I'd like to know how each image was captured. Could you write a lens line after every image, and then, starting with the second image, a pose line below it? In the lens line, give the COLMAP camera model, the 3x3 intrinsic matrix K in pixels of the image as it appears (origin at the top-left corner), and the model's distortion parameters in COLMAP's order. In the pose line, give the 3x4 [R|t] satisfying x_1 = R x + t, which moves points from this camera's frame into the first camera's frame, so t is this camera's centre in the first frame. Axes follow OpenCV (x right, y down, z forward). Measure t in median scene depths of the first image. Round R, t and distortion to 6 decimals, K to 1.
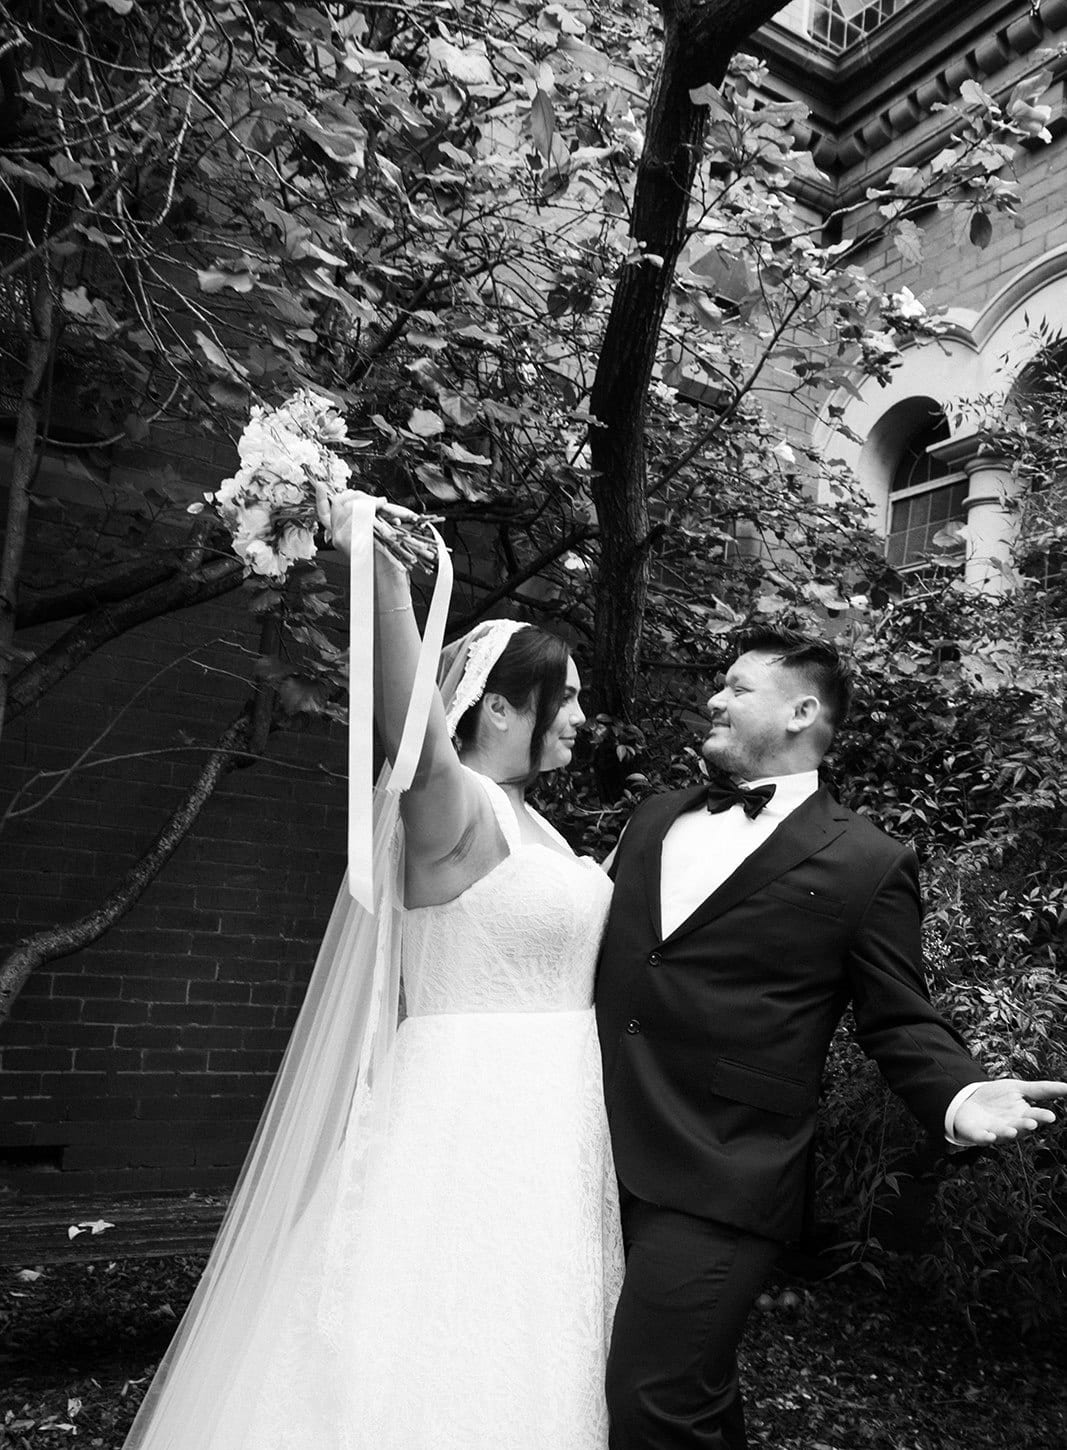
lens RADIAL K [[1387.4, 0, 532.5], [0, 1387.4, 790.0], [0, 0, 1]] dist [-0.029274, 0.020576]
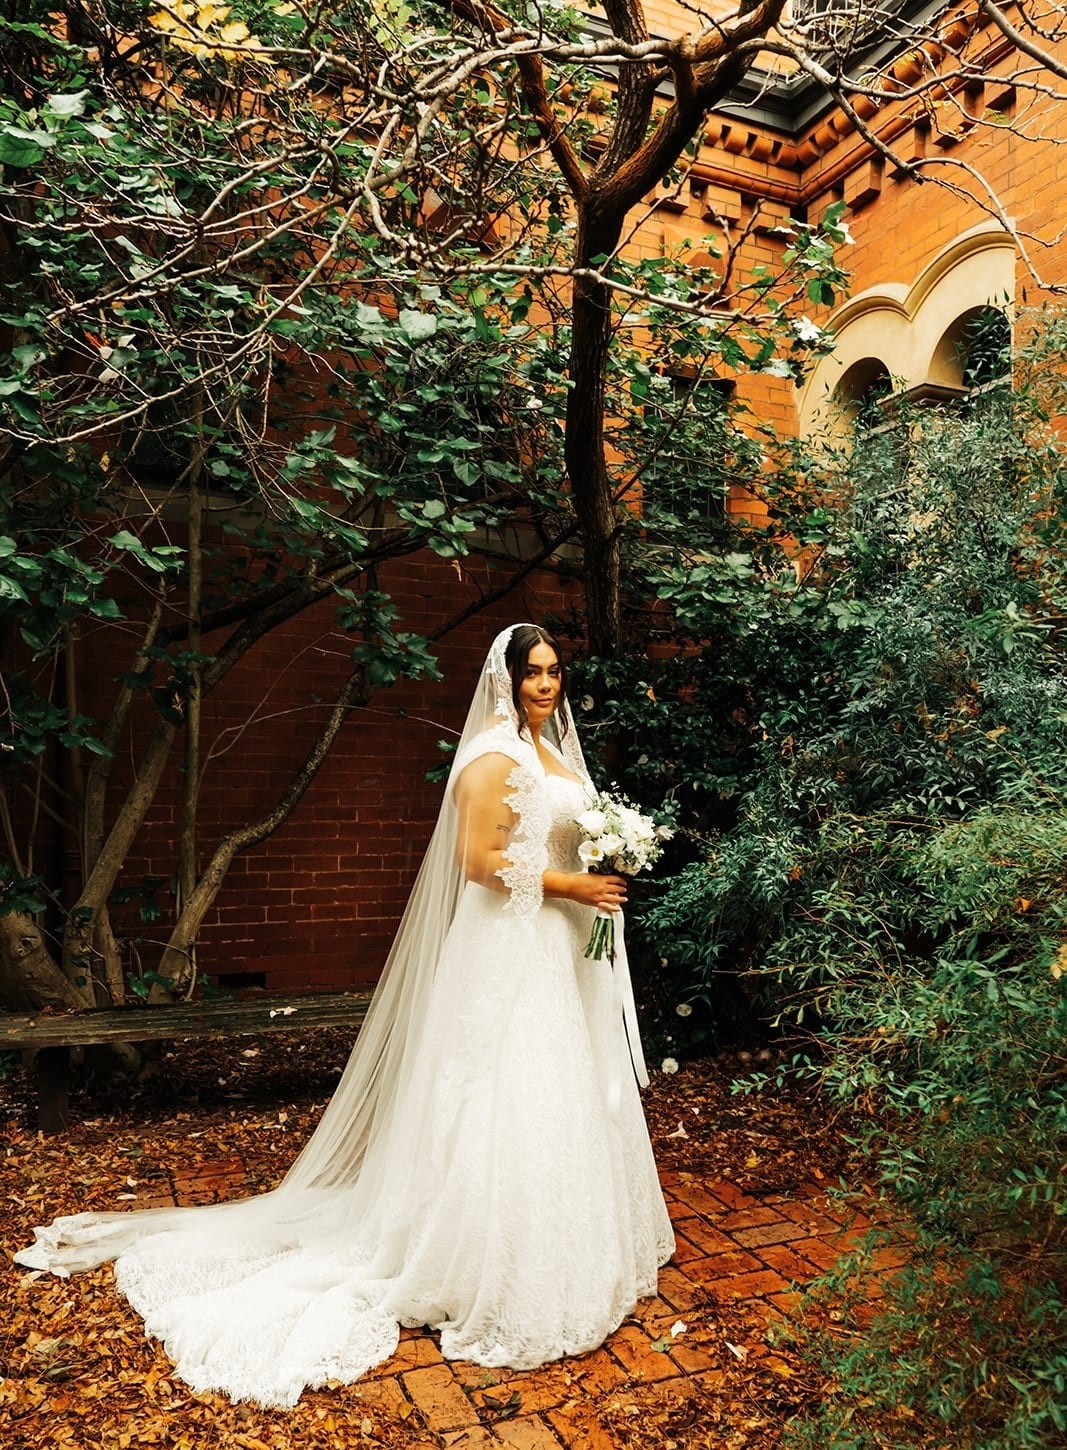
lens RADIAL K [[1914.3, 0, 532.8], [0, 1914.3, 746.4], [0, 0, 1]] dist [-0.015768, -0.039742]
pose [[0.980812, -0.066026, -0.183436, 0.345344], [0.082460, 0.993094, 0.083449, -0.133224], [0.176659, -0.096974, 0.979483, -0.965234]]
